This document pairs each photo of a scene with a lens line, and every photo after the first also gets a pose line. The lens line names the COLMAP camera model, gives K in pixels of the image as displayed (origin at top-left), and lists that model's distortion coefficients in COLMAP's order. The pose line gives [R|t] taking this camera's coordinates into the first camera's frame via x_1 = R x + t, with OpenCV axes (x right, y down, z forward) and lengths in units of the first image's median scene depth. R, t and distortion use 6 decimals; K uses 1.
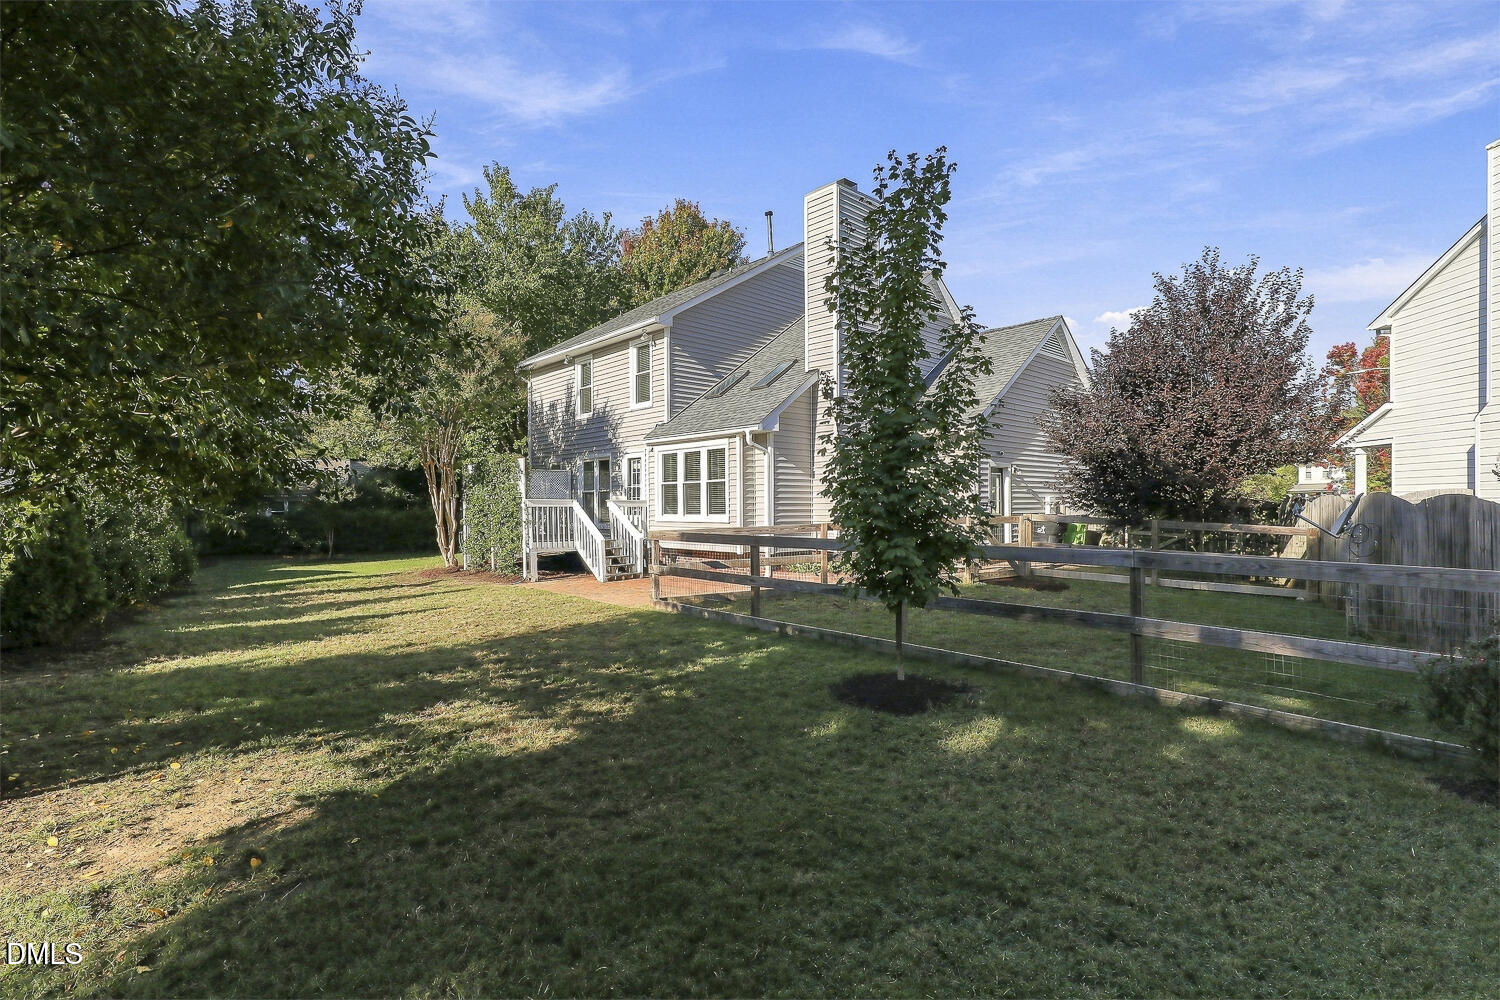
lens RADIAL K [[676.0, 0, 745.9], [0, 676.0, 502.4], [0, 0, 1]] dist [0.010160, -0.000450]
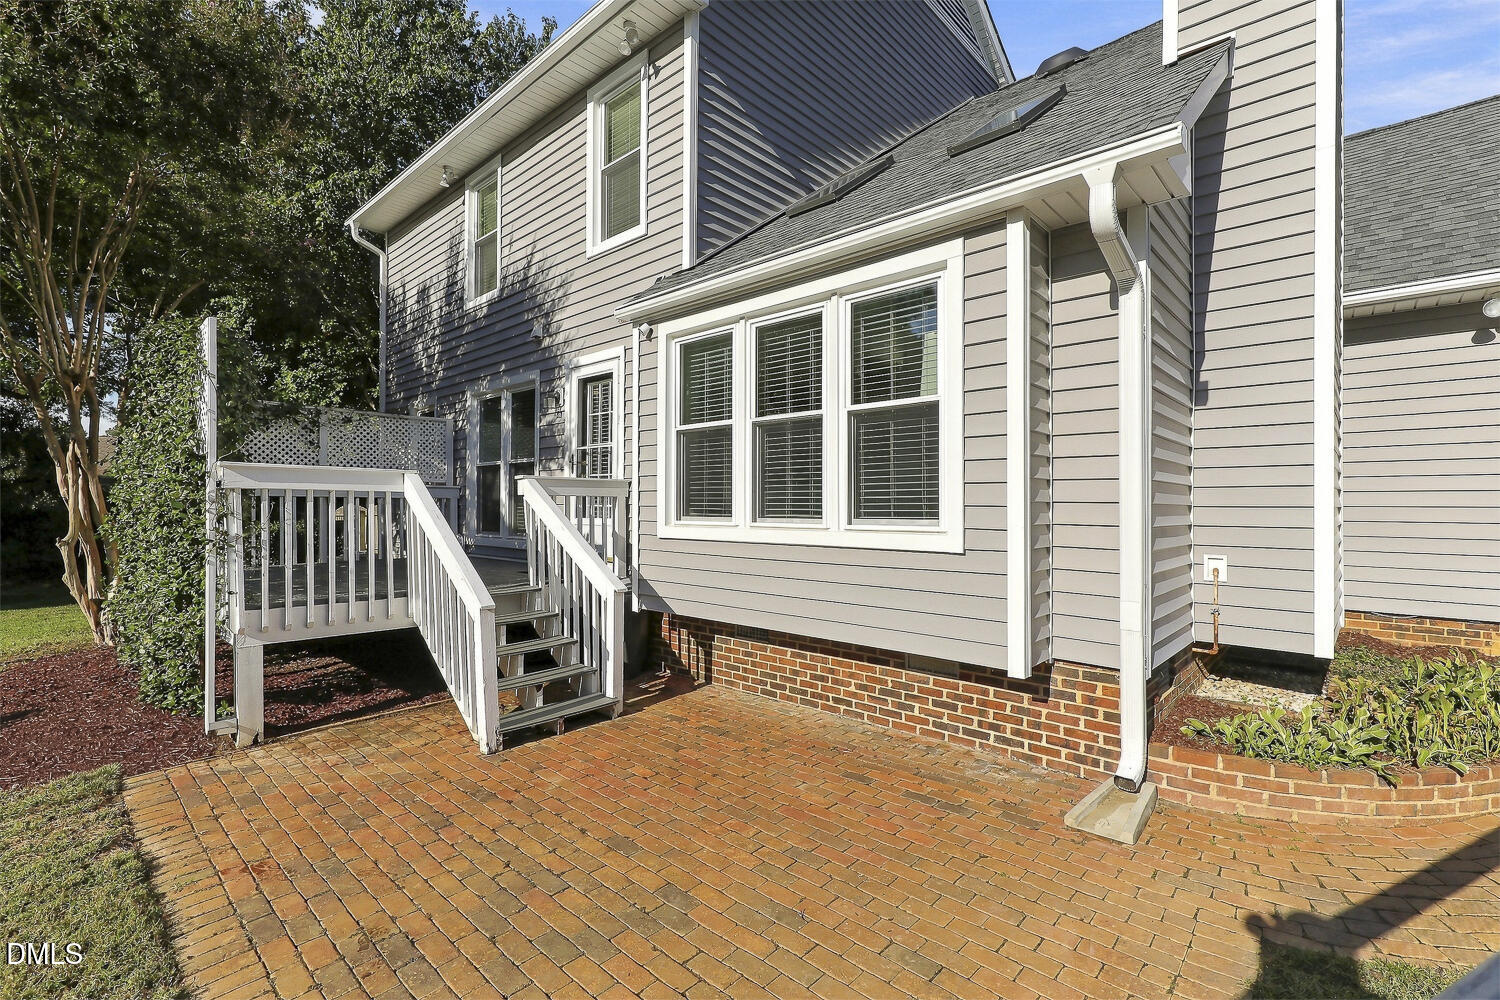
lens RADIAL K [[676.0, 0, 755.4], [0, 676.0, 503.9], [0, 0, 1]] dist [0.010160, -0.000450]
pose [[0.996371, 0.013303, 0.084075, -0.108181], [-0.013092, 0.999910, -0.003060, 0.010462], [-0.084108, 0.001948, 0.996455, 0.619784]]
